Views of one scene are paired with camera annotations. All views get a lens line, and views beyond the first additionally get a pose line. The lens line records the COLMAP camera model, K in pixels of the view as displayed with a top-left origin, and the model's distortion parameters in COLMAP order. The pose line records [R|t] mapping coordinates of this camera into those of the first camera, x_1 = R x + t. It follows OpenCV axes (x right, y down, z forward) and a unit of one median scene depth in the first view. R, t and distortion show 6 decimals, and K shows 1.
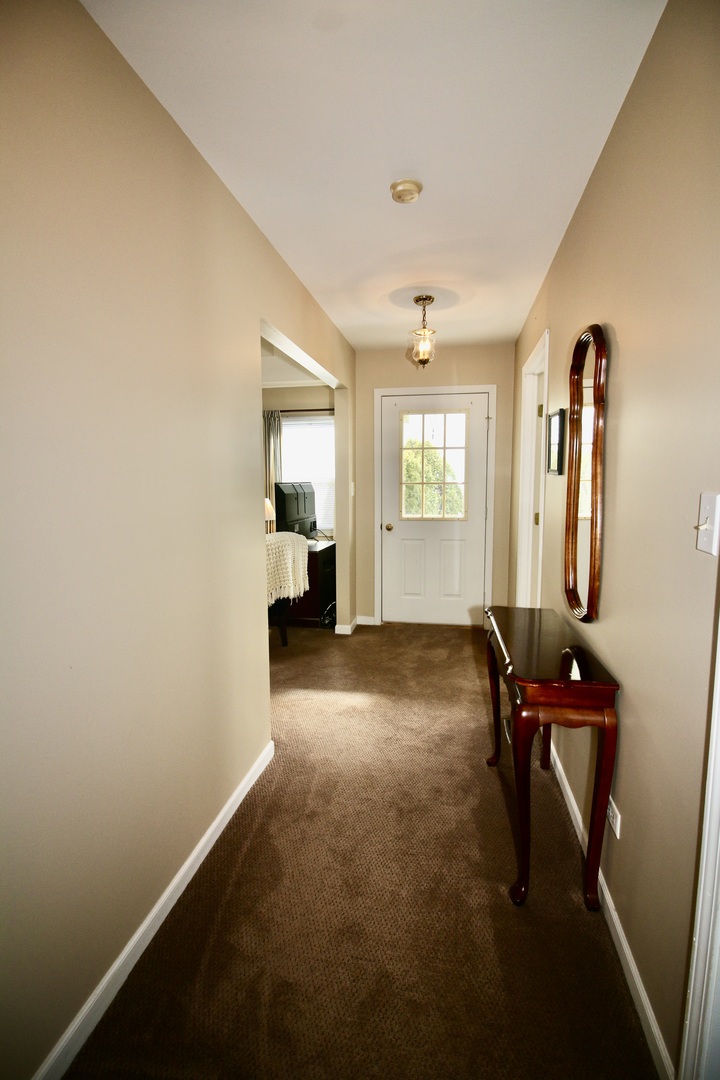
lens RADIAL K [[496.3, 0, 360.0], [0, 496.3, 540.0], [0, 0, 1]] dist [0.000116, -0.013525]
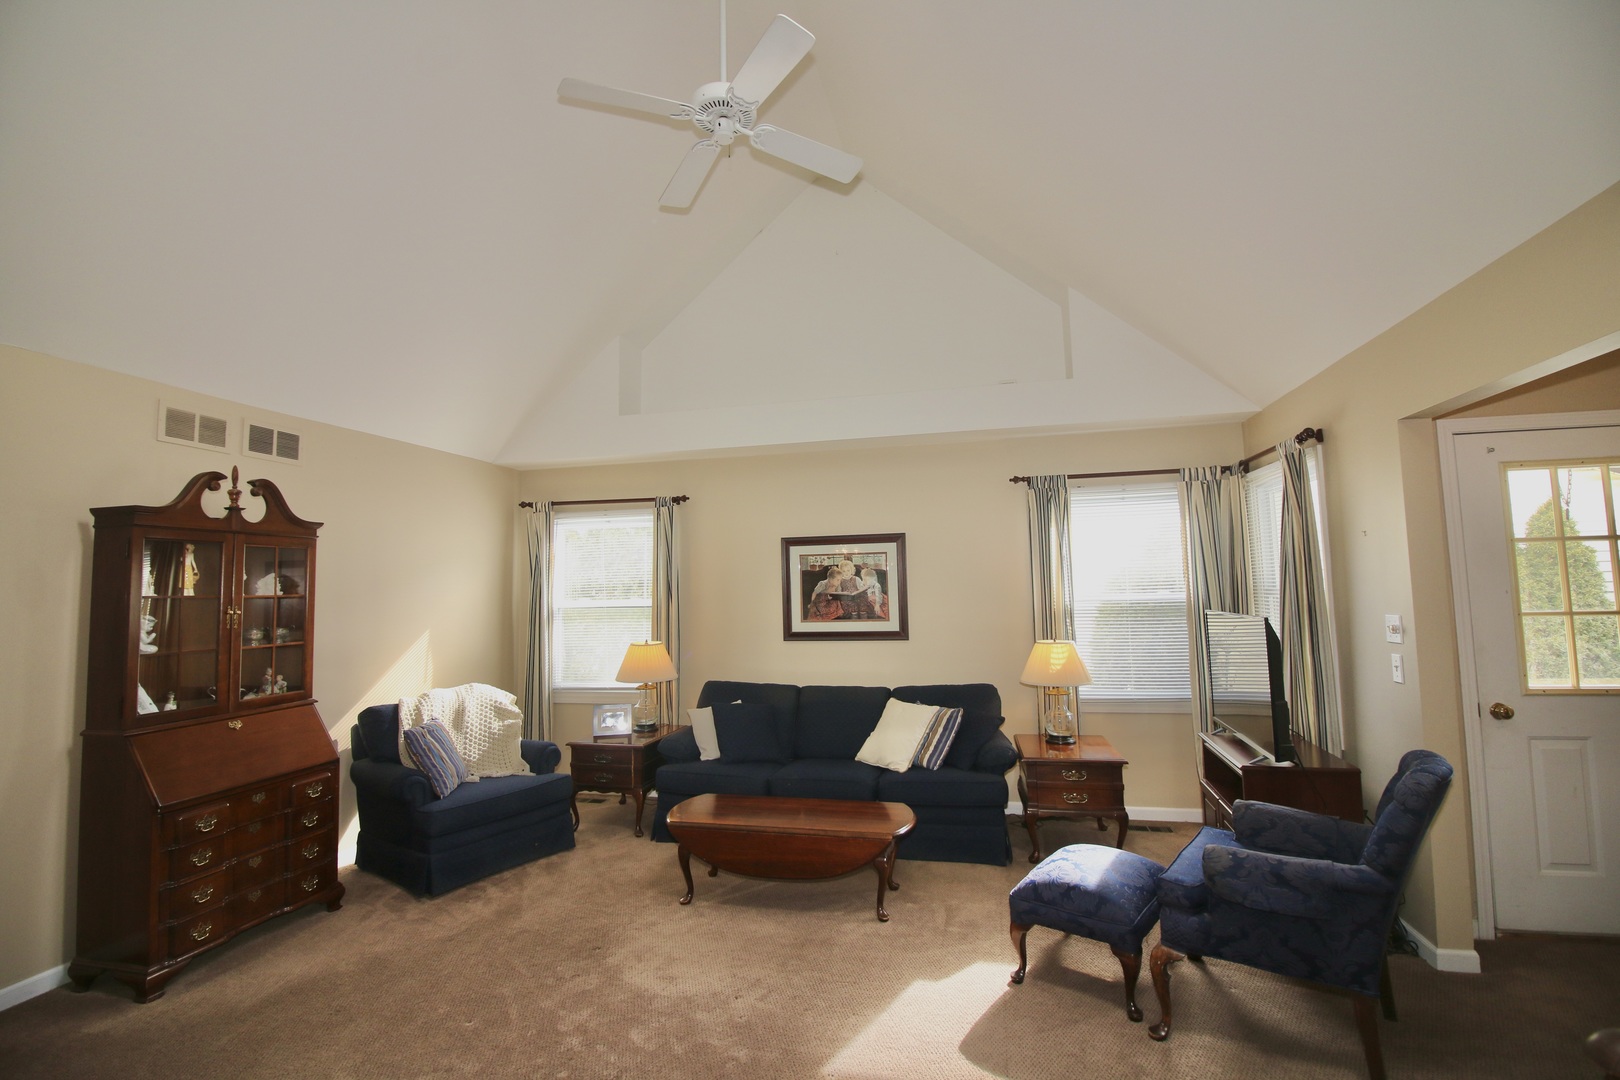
lens RADIAL K [[744.5, 0, 809.8], [0, 744.5, 523.6], [0, 0, 1]] dist [0.000116, -0.013525]
pose [[0.998324, -0.021389, -0.053774, -0.511287], [0.009902, 0.978623, -0.205423, -0.059299], [0.057018, 0.204546, 0.977195, 0.261566]]
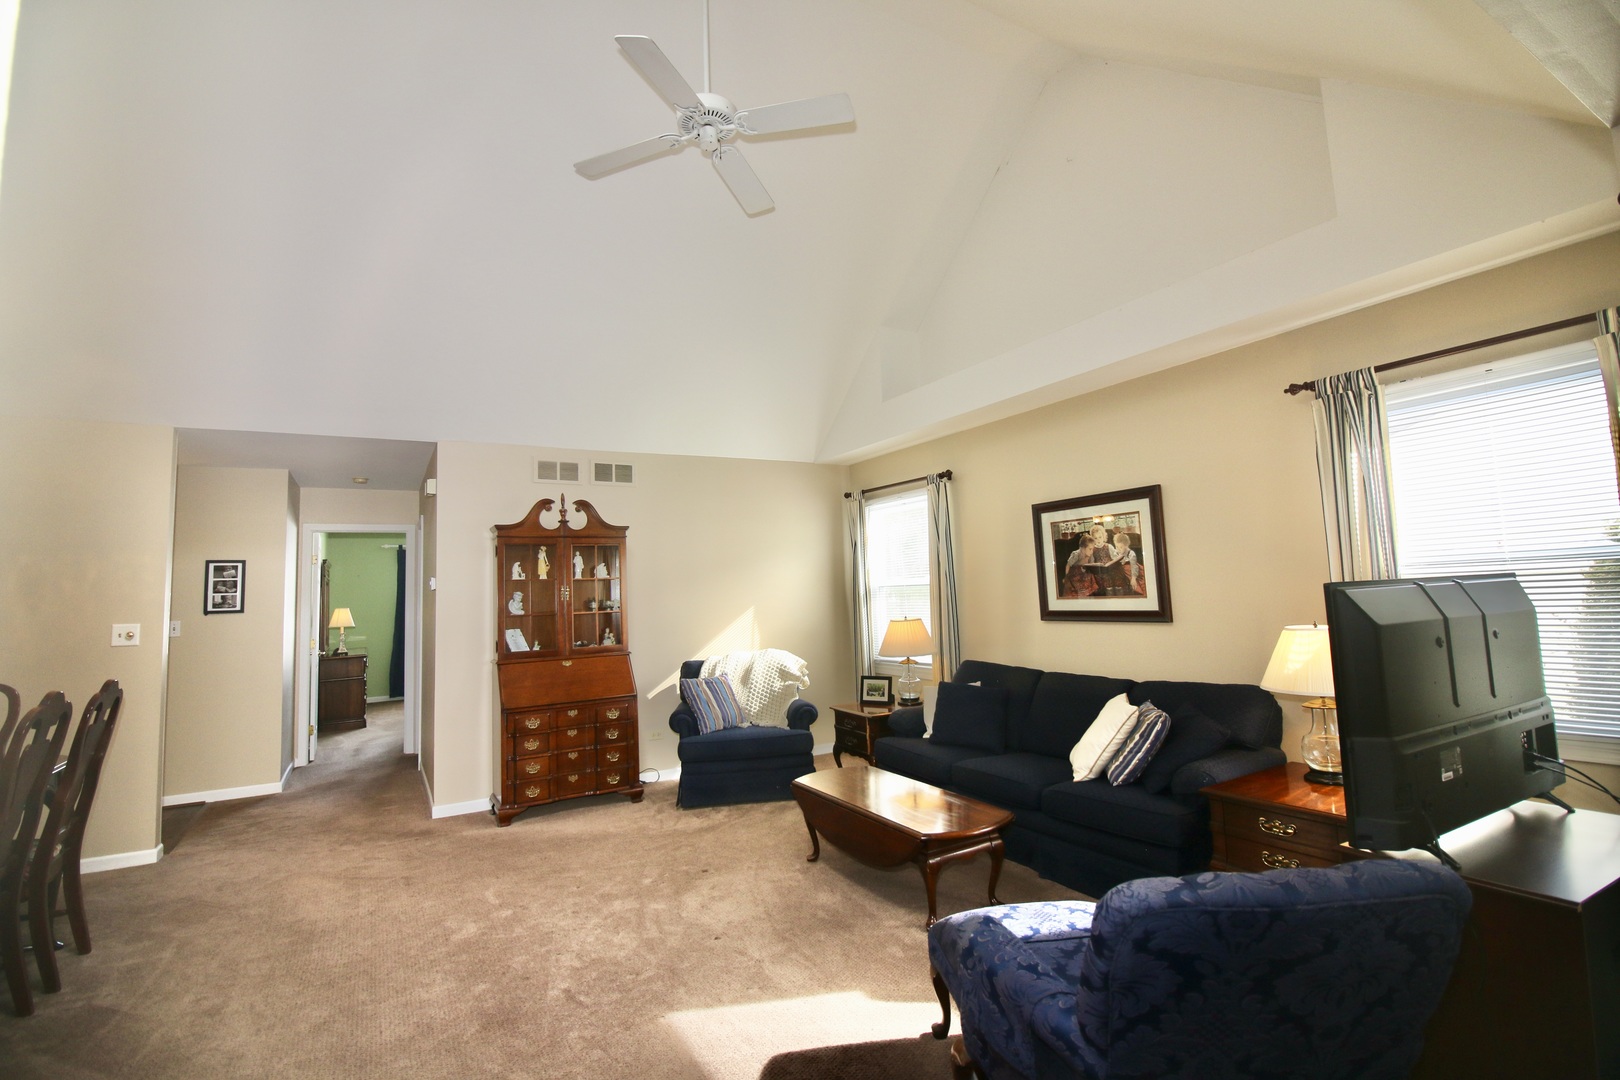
lens RADIAL K [[744.5, 0, 809.8], [0, 744.5, 523.6], [0, 0, 1]] dist [0.000116, -0.013525]
pose [[0.647061, -0.089967, -0.757111, -0.047132], [-0.056037, 0.984716, -0.164904, -0.063361], [0.760376, 0.149129, 0.632131, 0.511819]]
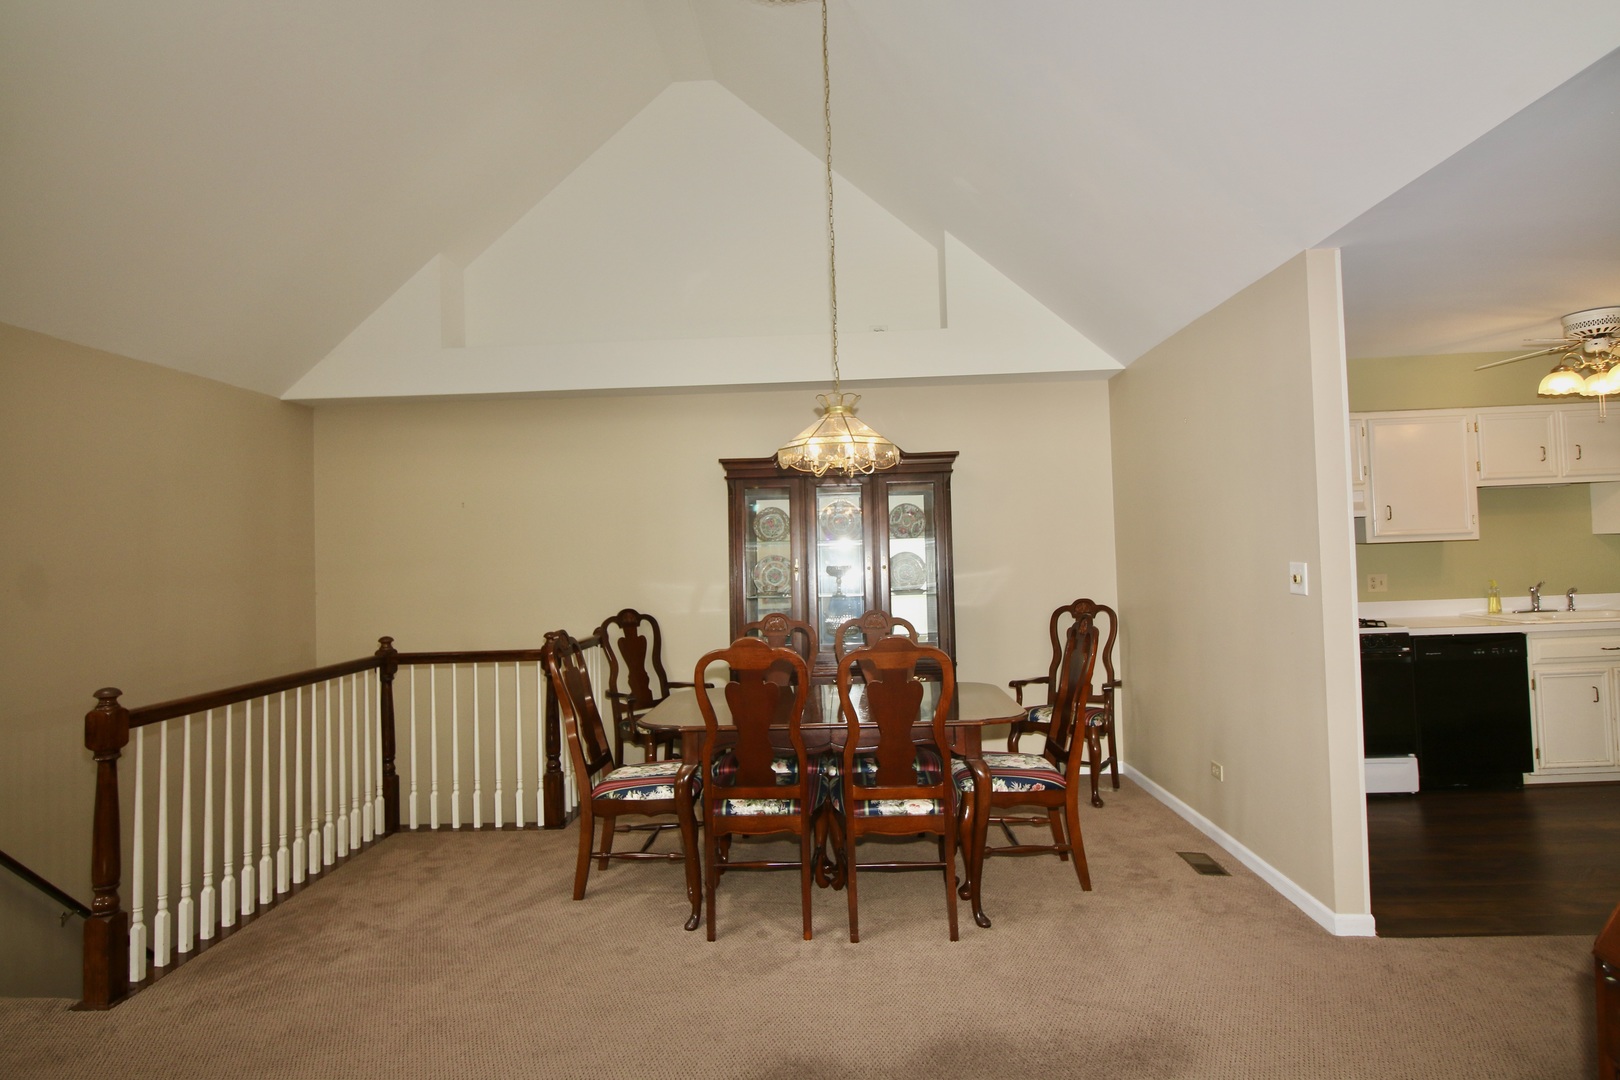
lens RADIAL K [[893.6, 0, 796.0], [0, 893.6, 522.7], [0, 0, 1]] dist [0.000879, -0.000798]
pose [[-0.990858, 0.030132, -0.131499, -0.755264], [0.018926, 0.996145, 0.085653, -0.145609], [0.133573, 0.082381, -0.987609, 1.122656]]
